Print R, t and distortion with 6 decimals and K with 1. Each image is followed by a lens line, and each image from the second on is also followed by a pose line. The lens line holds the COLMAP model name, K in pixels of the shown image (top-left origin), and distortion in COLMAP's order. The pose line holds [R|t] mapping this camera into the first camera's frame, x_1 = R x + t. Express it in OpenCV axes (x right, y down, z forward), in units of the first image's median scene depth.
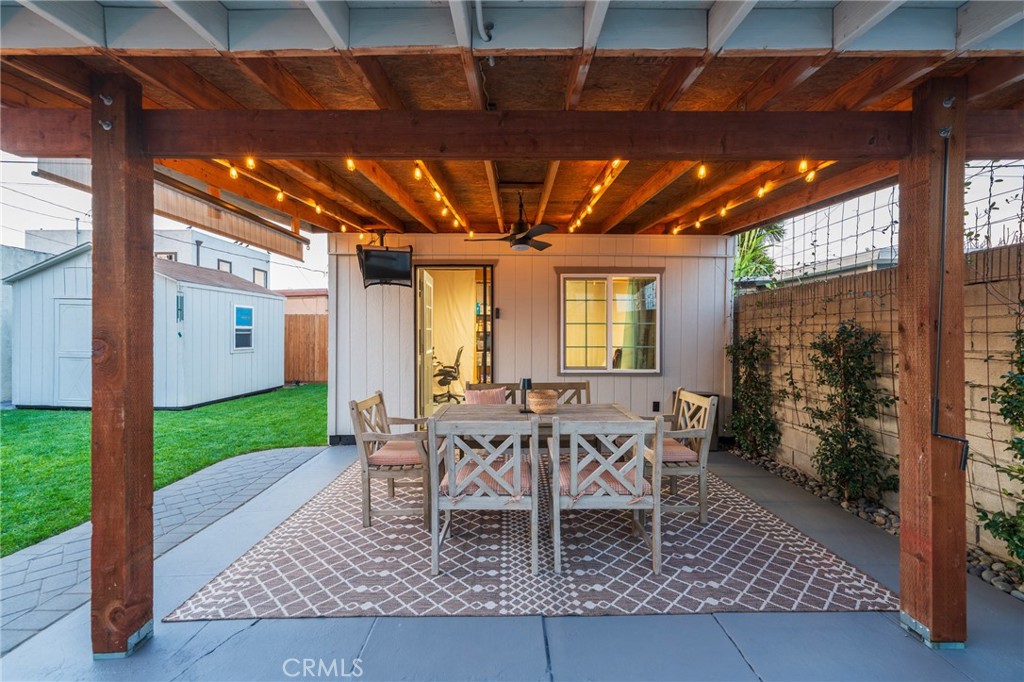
lens RADIAL K [[415.4, 0, 508.3], [0, 415.4, 341.2], [0, 0, 1]] dist [-0.002593, 0.000399]
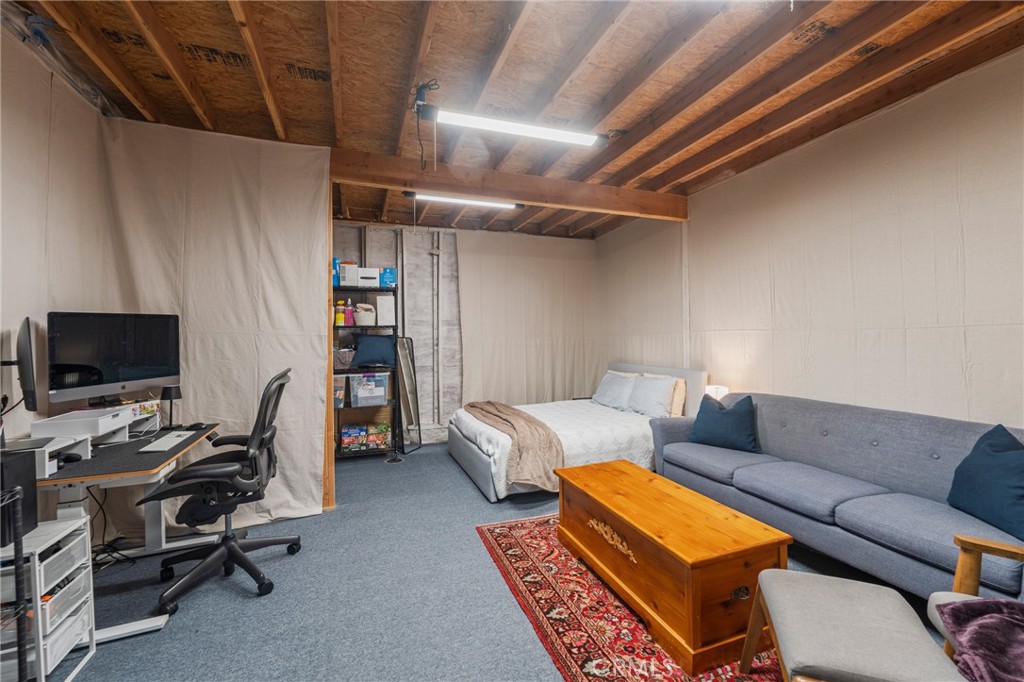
lens RADIAL K [[415.4, 0, 514.9], [0, 415.4, 341.7], [0, 0, 1]] dist [-0.002593, 0.000399]
pose [[0.941640, -0.006853, 0.336552, -0.050099], [0.005458, 0.999972, 0.005091, -0.007815], [-0.336577, -0.002957, 0.941651, 0.606621]]
